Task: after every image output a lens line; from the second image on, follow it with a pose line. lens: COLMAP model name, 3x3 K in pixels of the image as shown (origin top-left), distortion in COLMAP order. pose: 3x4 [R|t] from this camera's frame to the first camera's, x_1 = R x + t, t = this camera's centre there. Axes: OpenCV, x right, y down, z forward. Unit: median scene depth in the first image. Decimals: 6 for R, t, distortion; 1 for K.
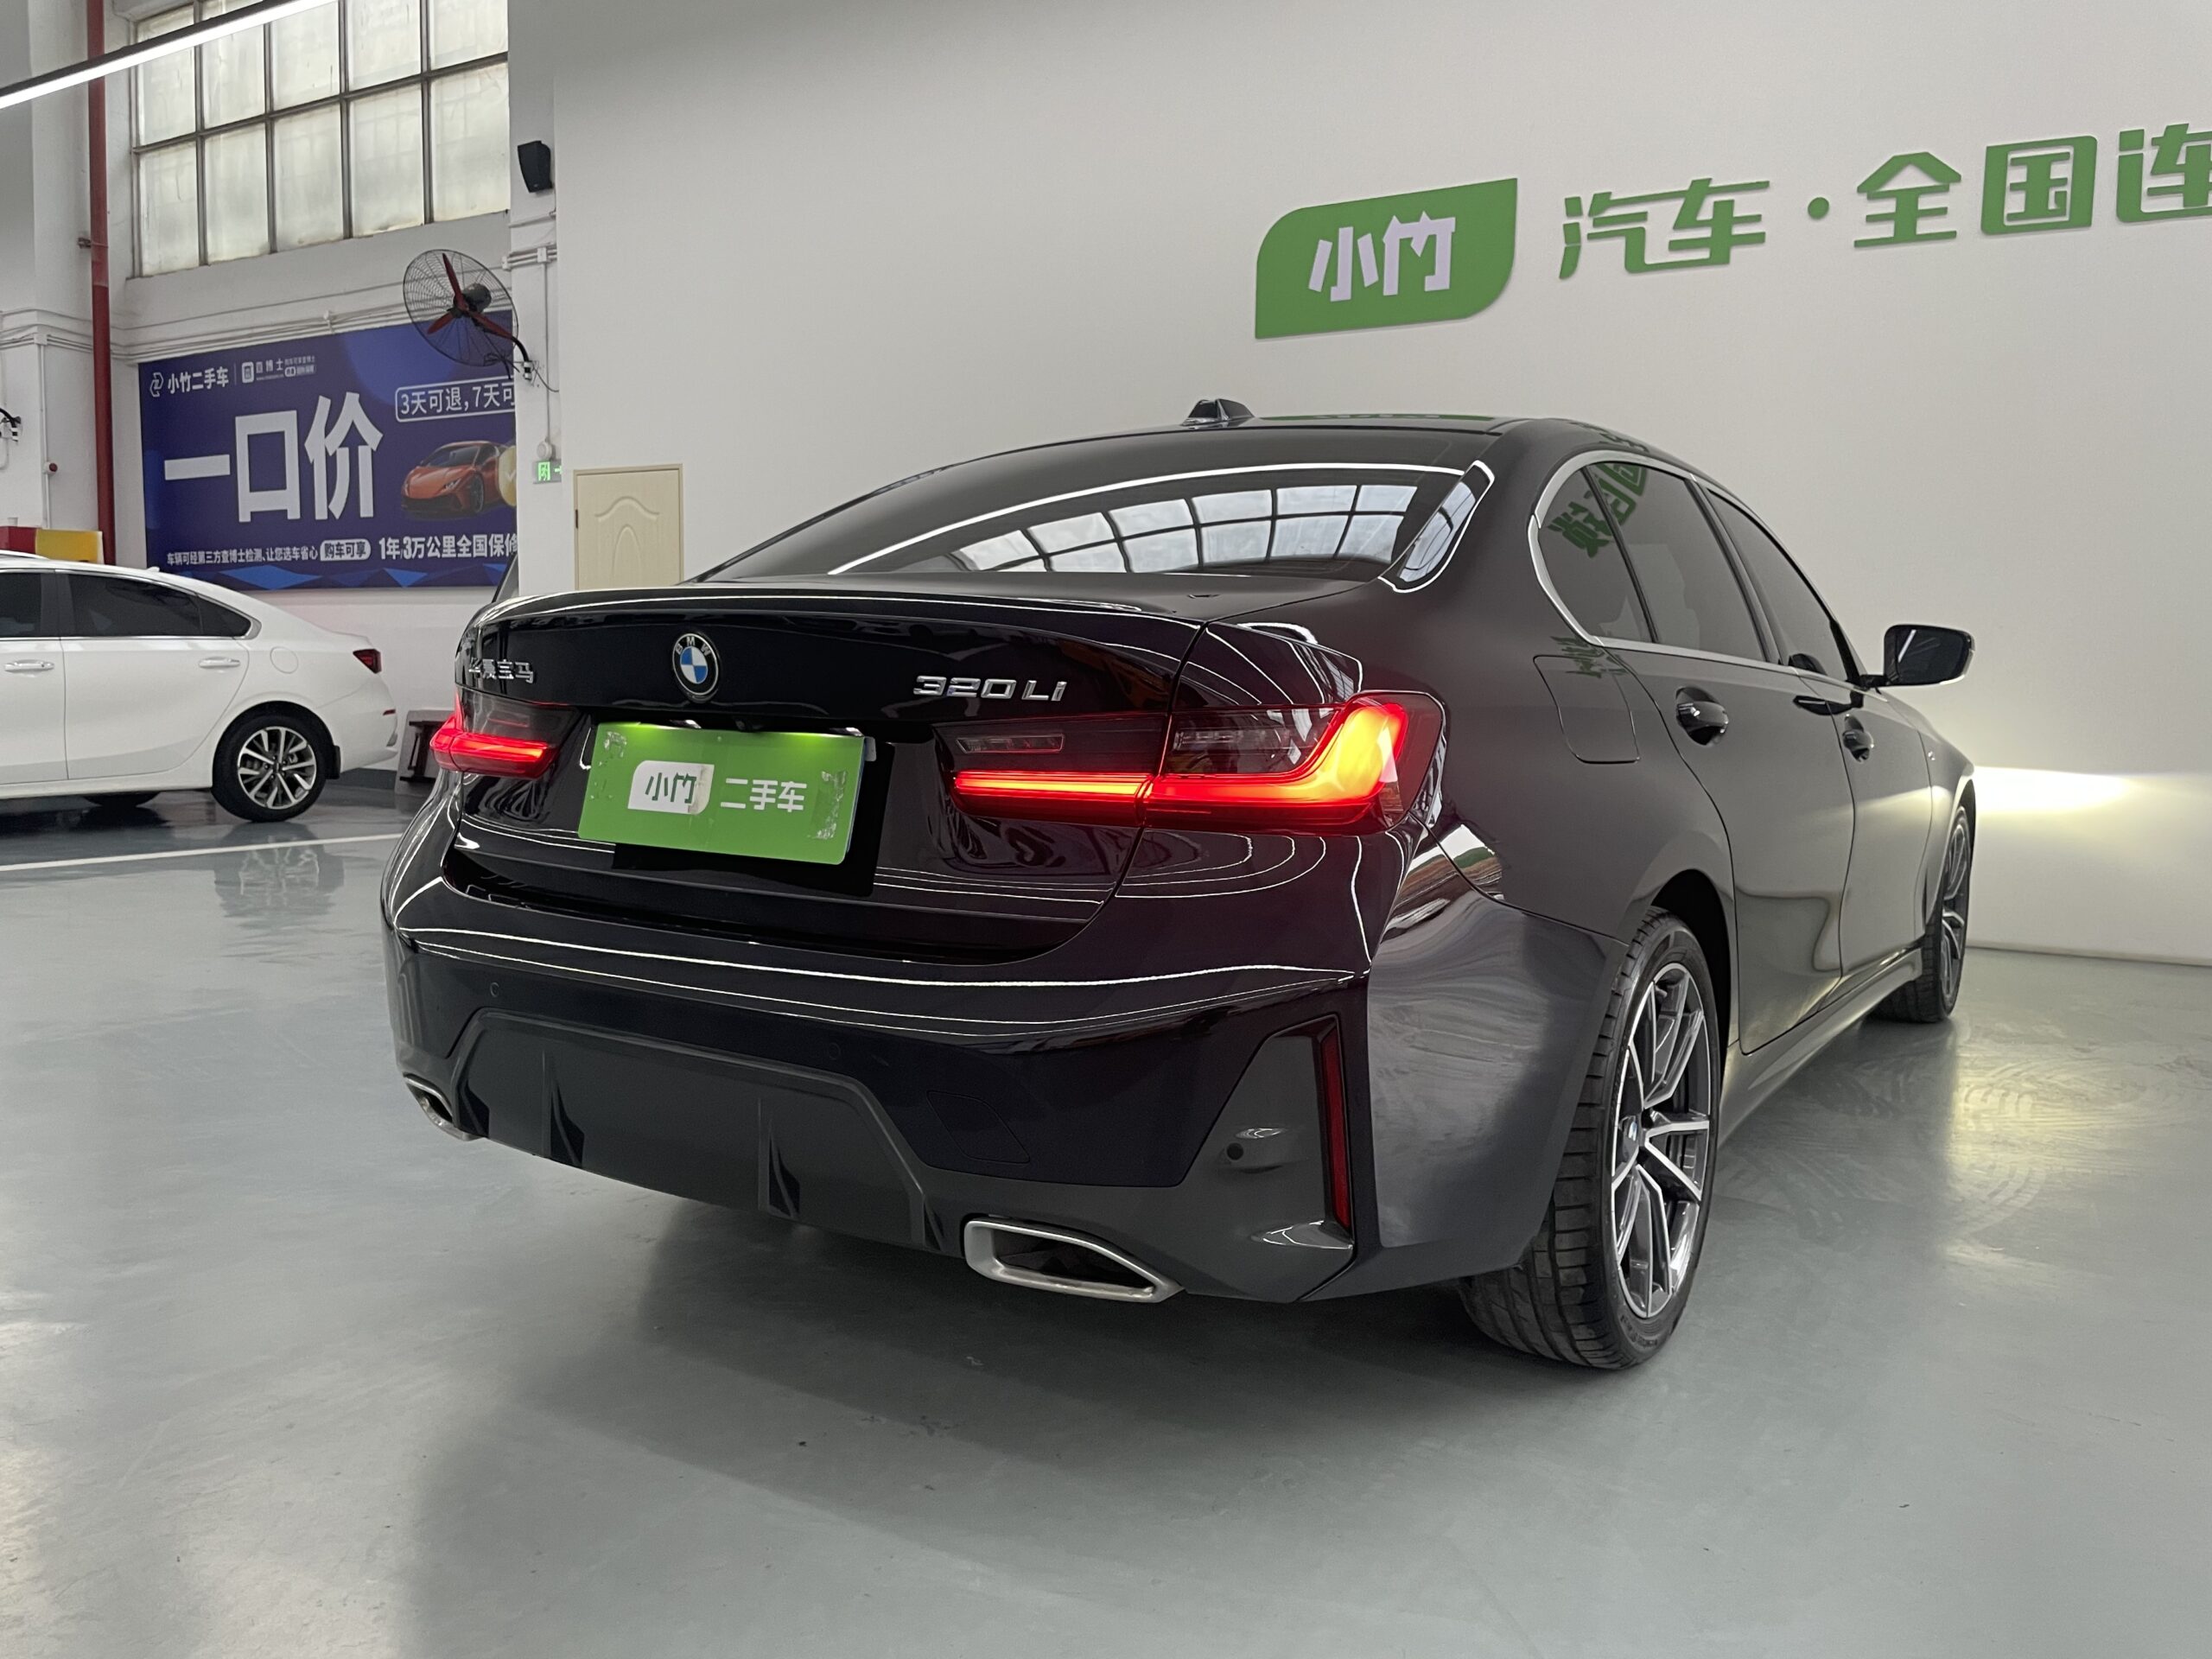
lens RADIAL K [[1647.1, 0, 1121.4], [0, 1647.1, 825.8], [0, 0, 1]] dist [0.089337, -0.120076]
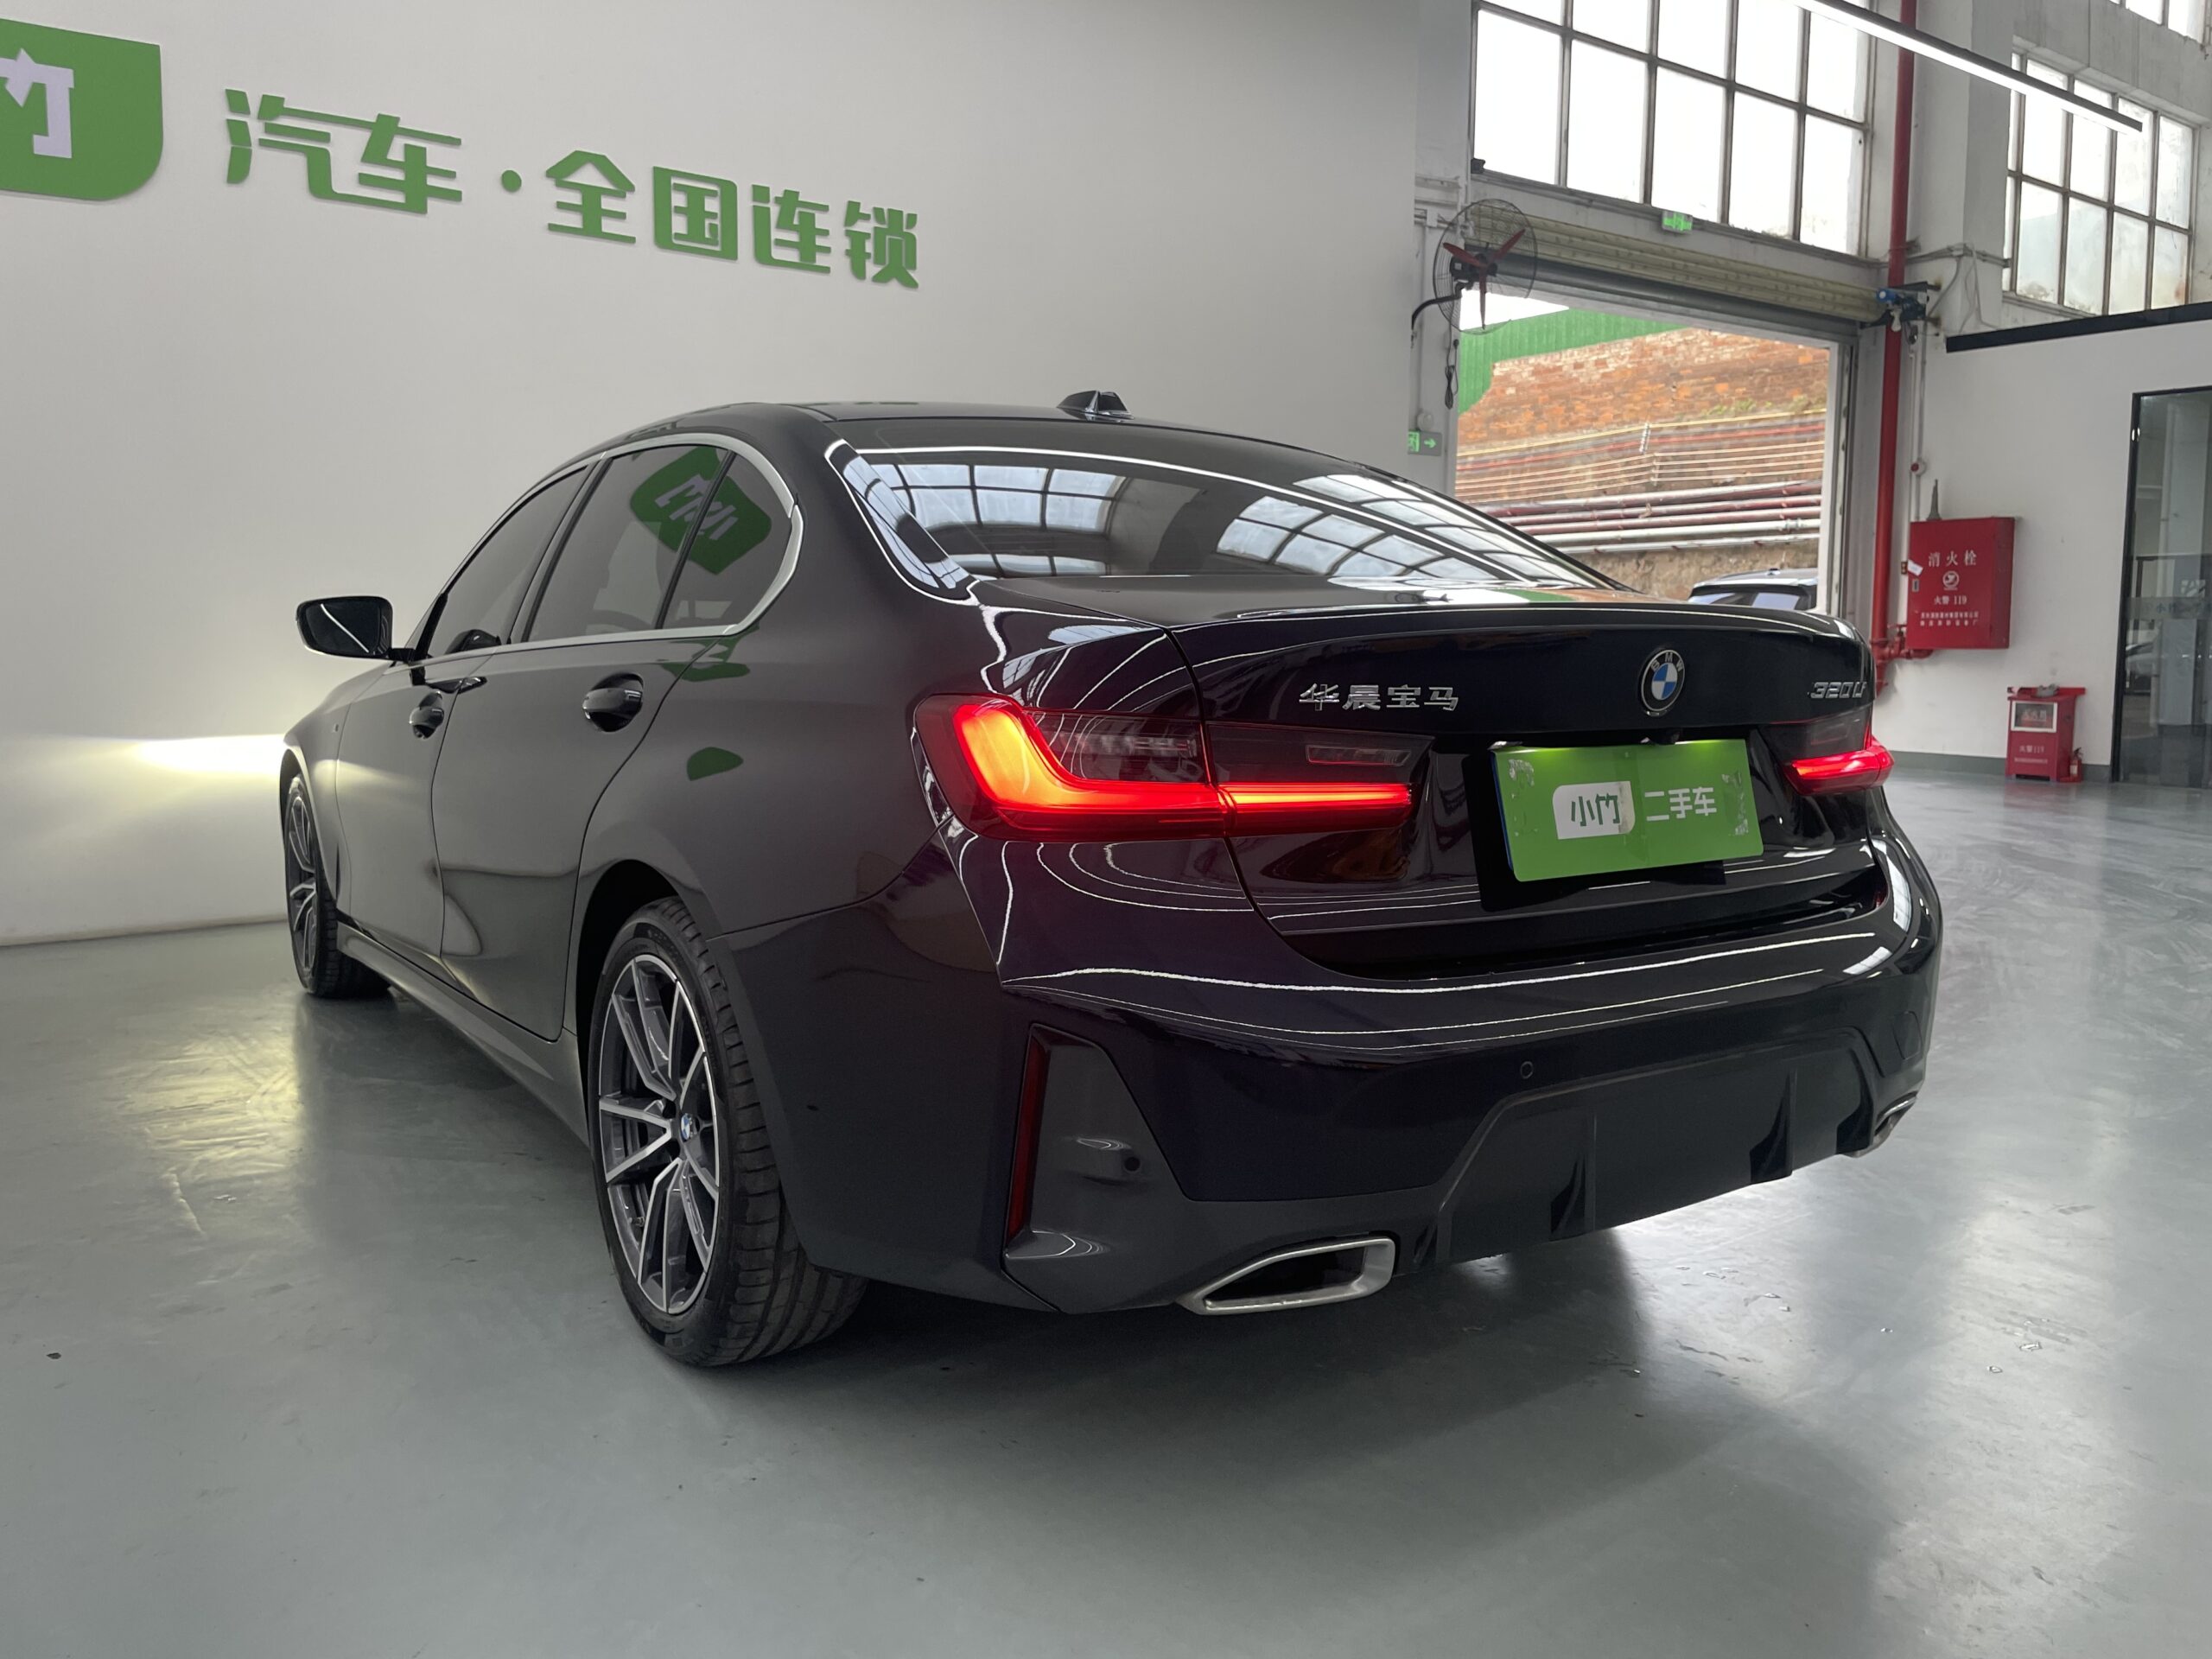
lens RADIAL K [[1657.9, 0, 1112.2], [0, 1657.9, 820.0], [0, 0, 1]] dist [0.085100, -0.109522]
pose [[0.402744, -0.114927, 0.908069, -0.414850], [0.092202, 0.992134, 0.084673, -0.039799], [-0.910657, 0.049625, 0.410173, 0.278332]]
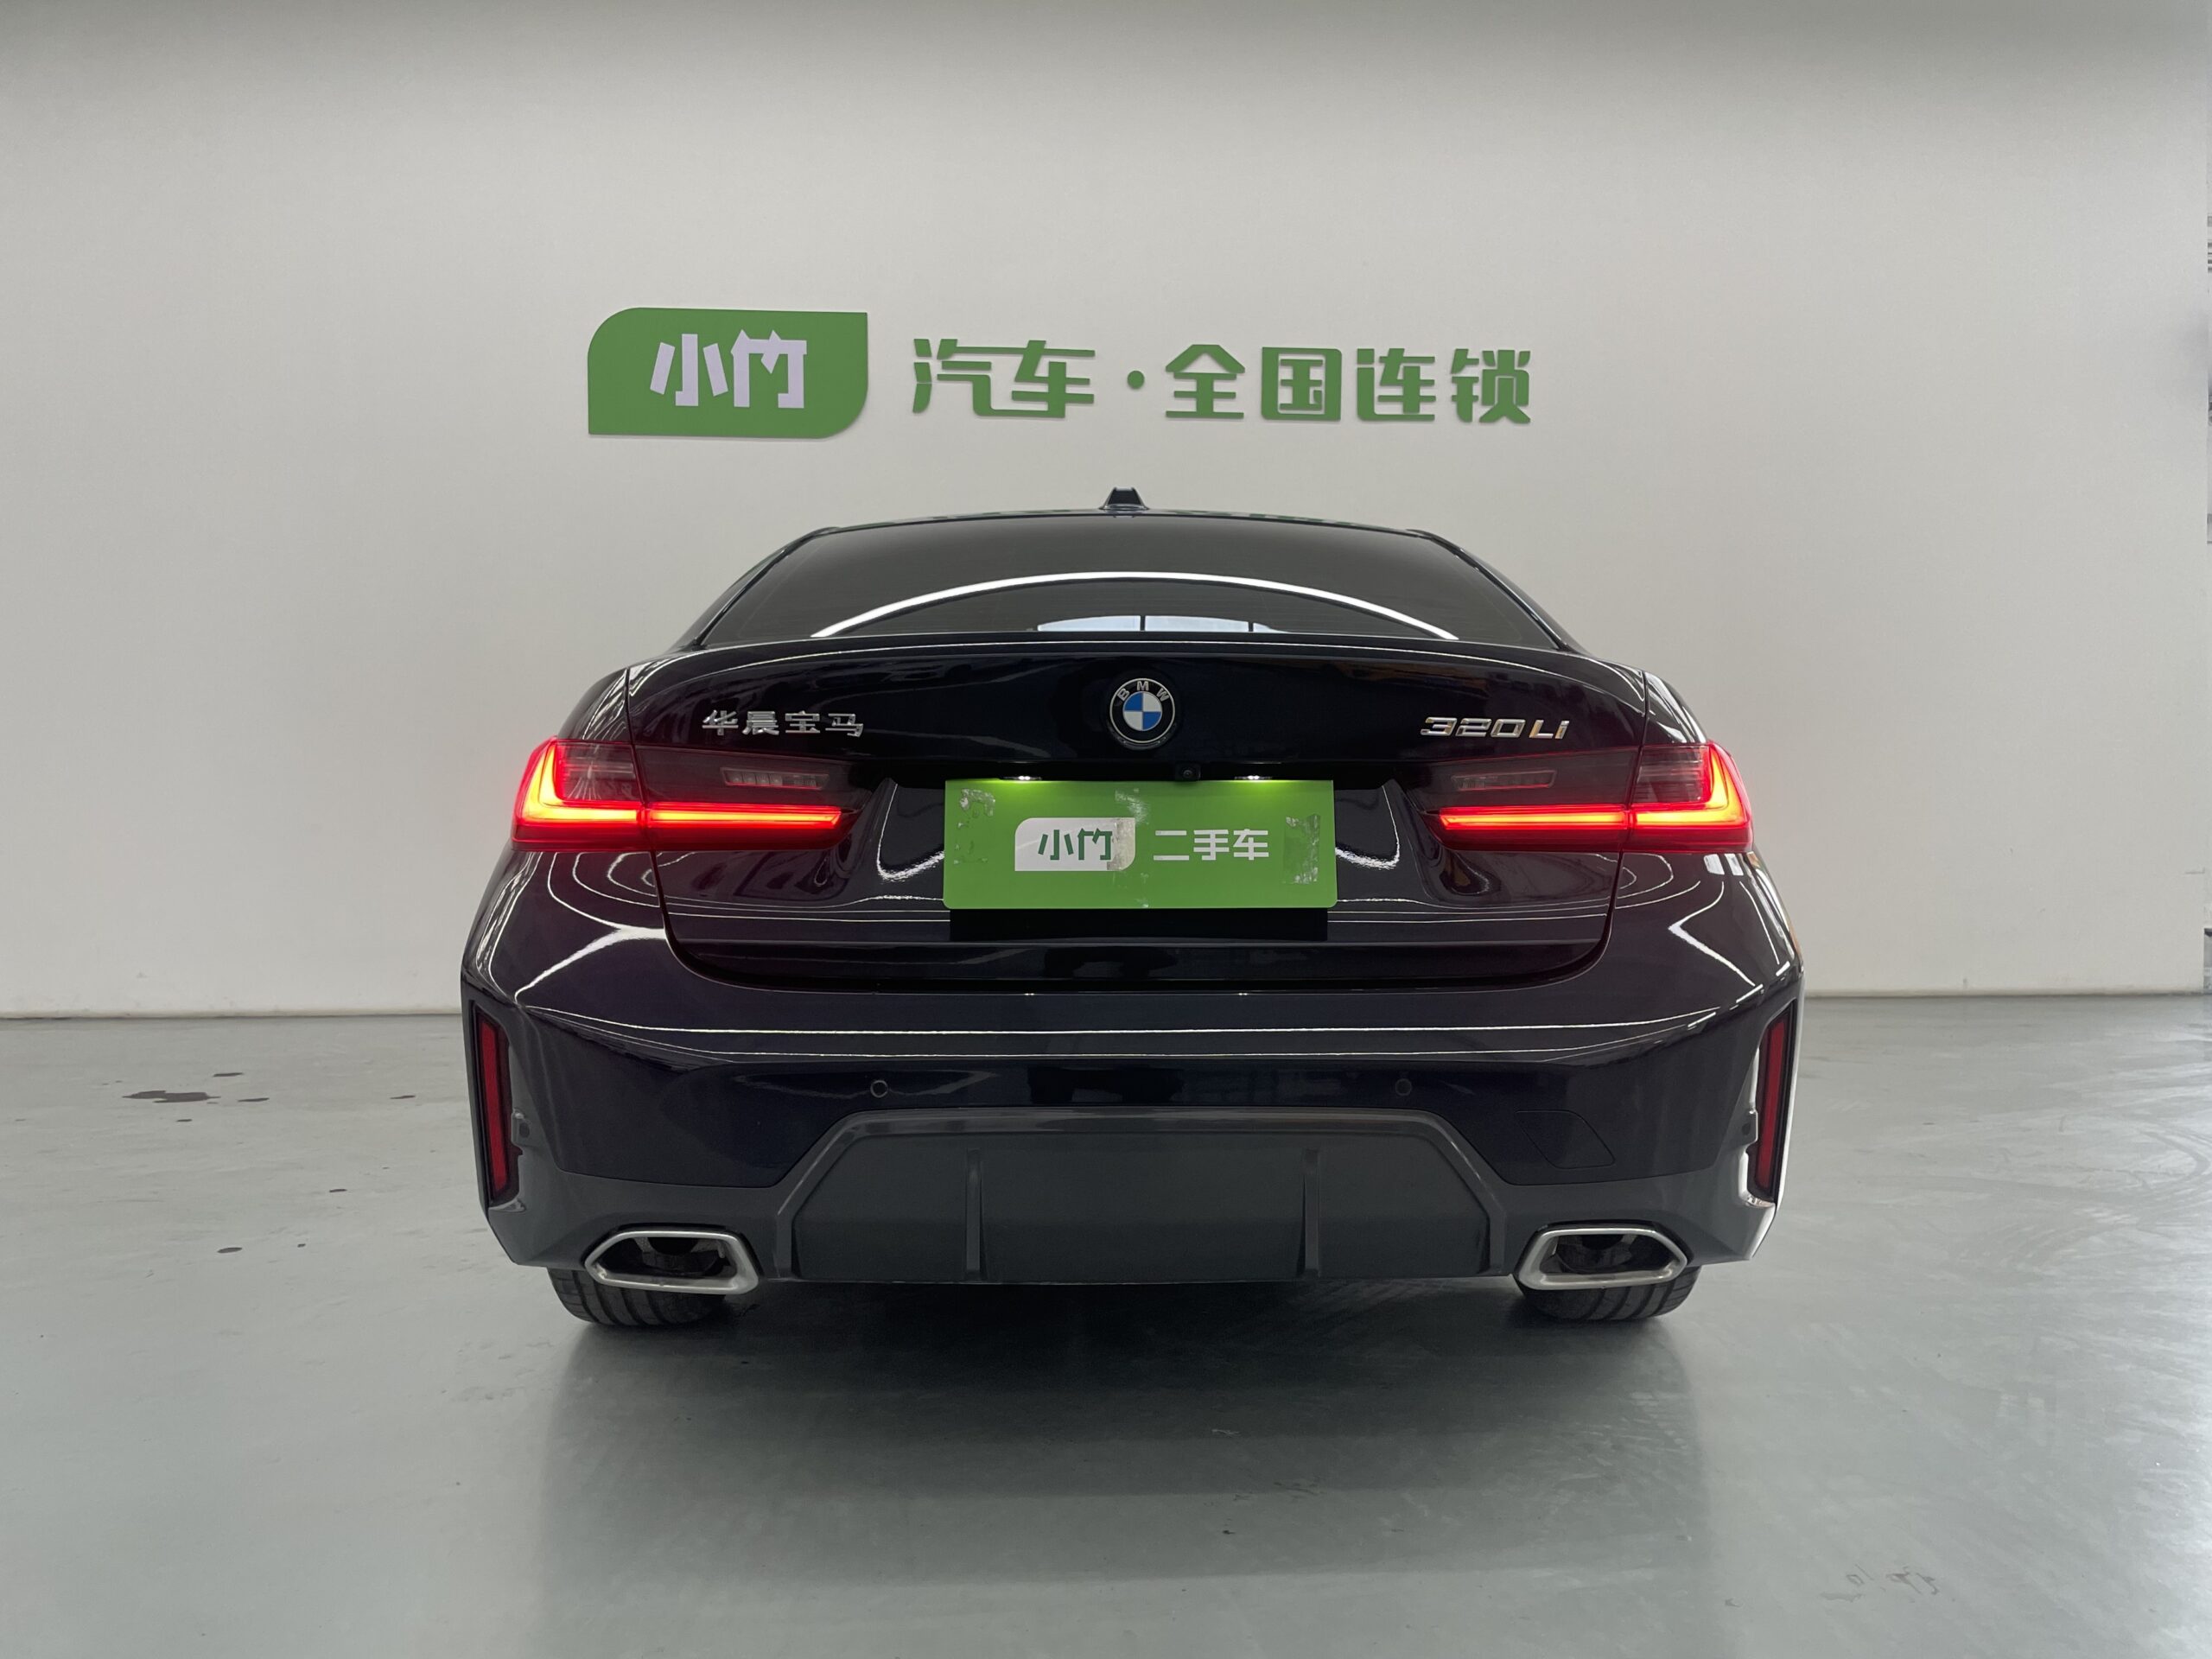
lens RADIAL K [[1662.0, 0, 1121.8], [0, 1662.0, 845.7], [0, 0, 1]] dist [0.076538, -0.096426]
pose [[0.828082, -0.031675, 0.559712, -0.257713], [0.069951, 0.996438, -0.047101, 0.007608], [-0.556226, 0.078156, 0.827348, 0.072301]]
